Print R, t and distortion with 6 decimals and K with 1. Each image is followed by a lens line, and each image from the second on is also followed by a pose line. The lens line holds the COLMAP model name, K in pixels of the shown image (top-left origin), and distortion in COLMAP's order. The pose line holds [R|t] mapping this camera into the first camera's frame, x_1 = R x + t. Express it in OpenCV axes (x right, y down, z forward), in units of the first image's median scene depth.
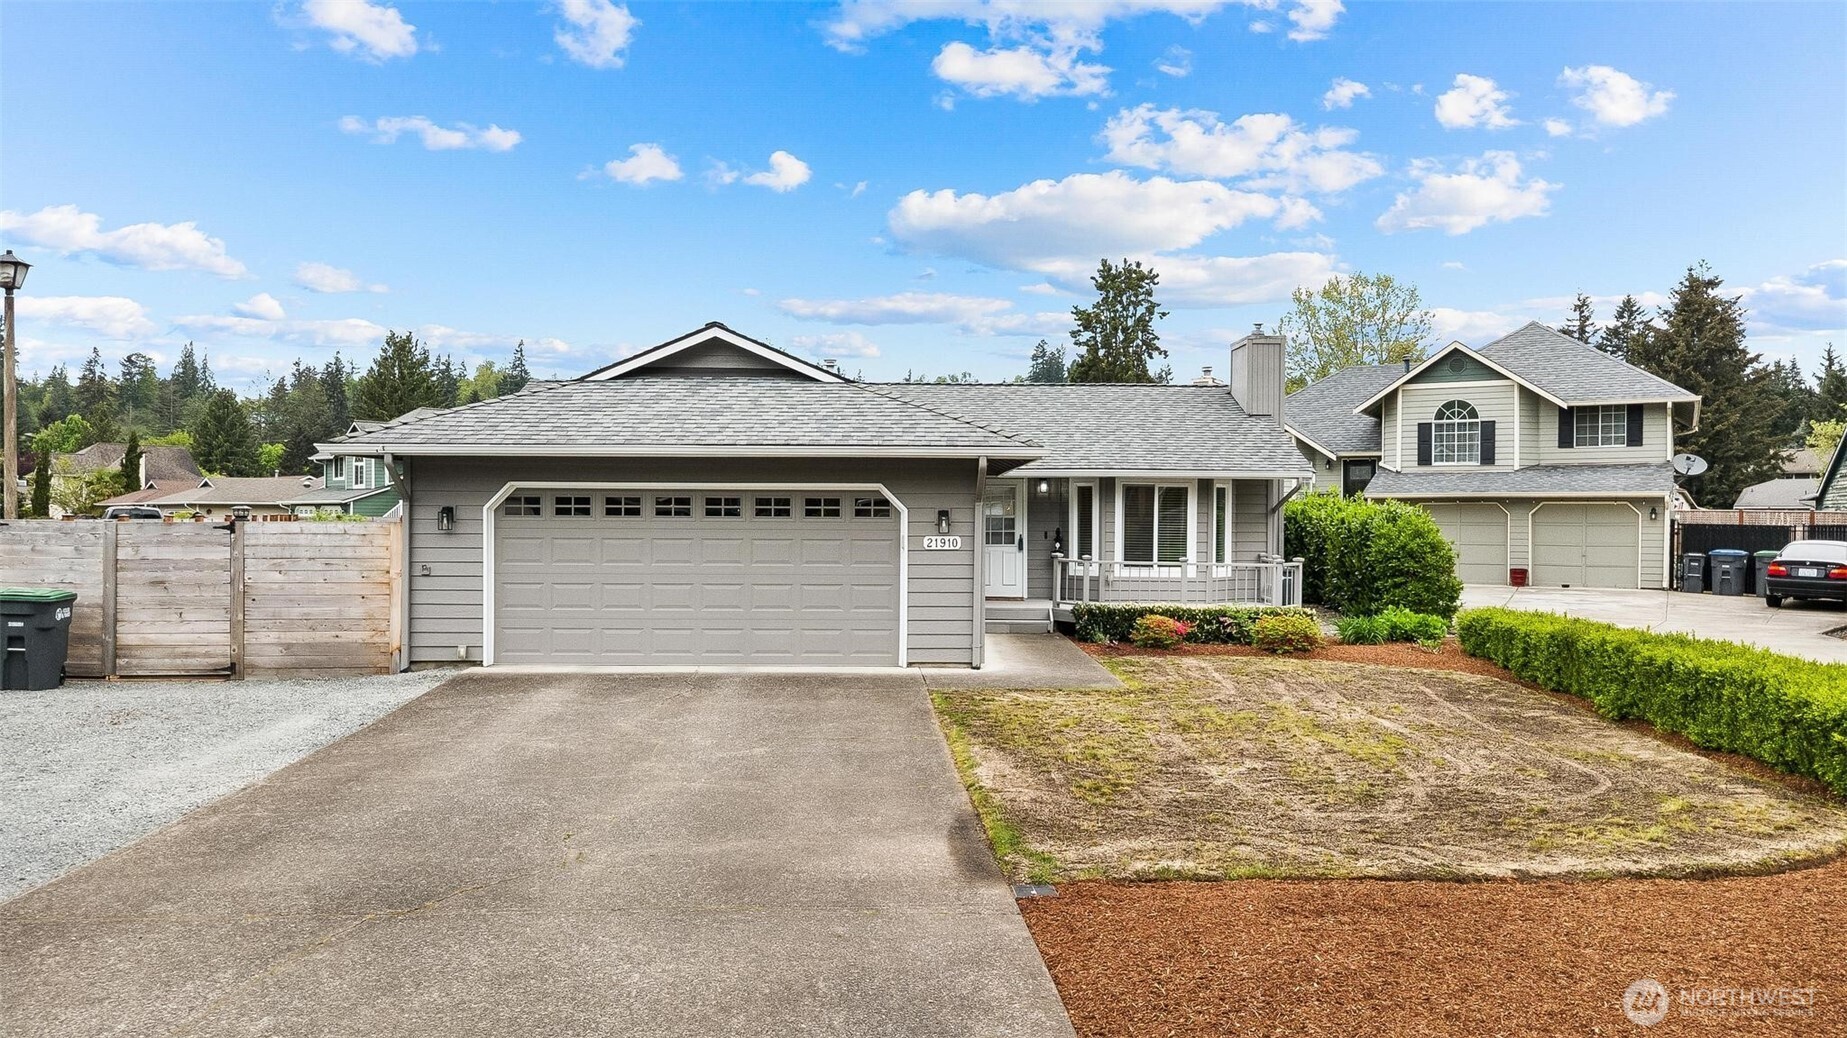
lens RADIAL K [[1223.0, 0, 921.9], [0, 1223.0, 534.4], [0, 0, 1]] dist [0.017791, -0.017347]
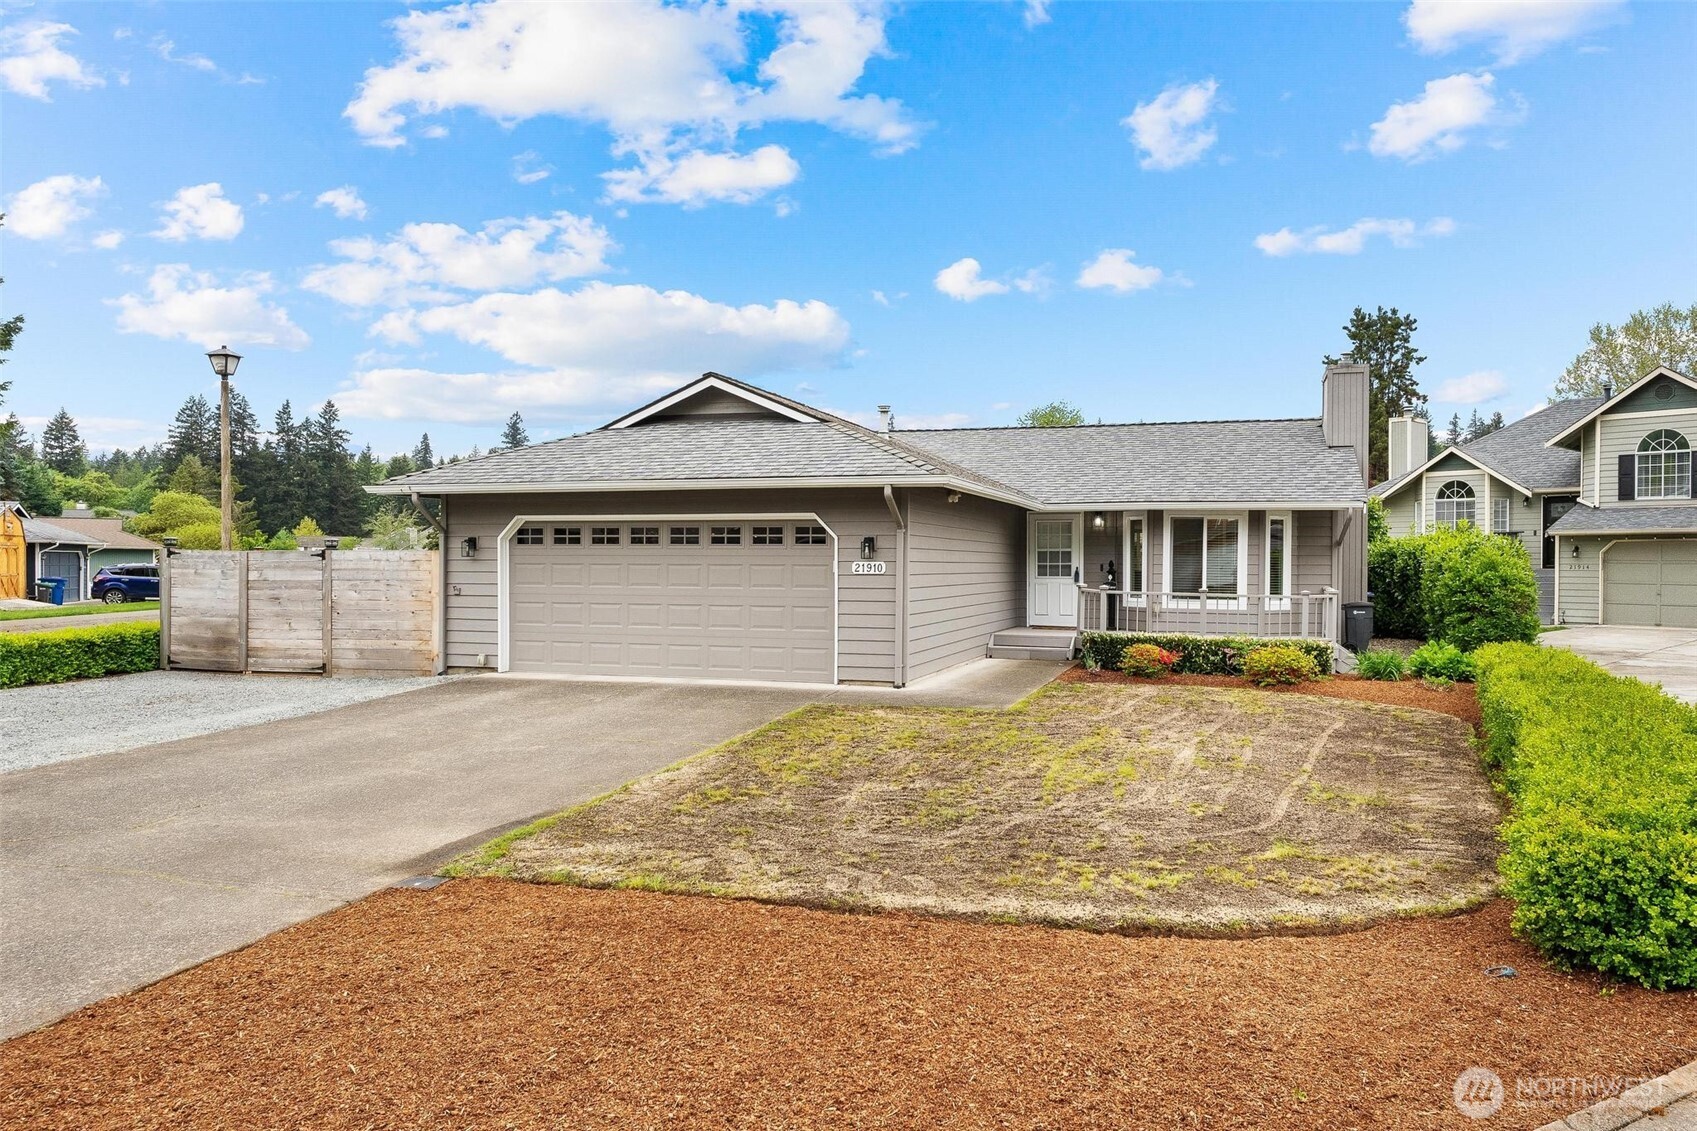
lens RADIAL K [[1089.8, 0, 909.6], [0, 1089.8, 584.4], [0, 0, 1]] dist [0.001727, 0.002086]
pose [[0.957194, 0.005158, -0.289402, 0.292352], [-0.004011, 0.999982, 0.004555, 0.014830], [0.289421, -0.003199, 0.957197, 0.098942]]
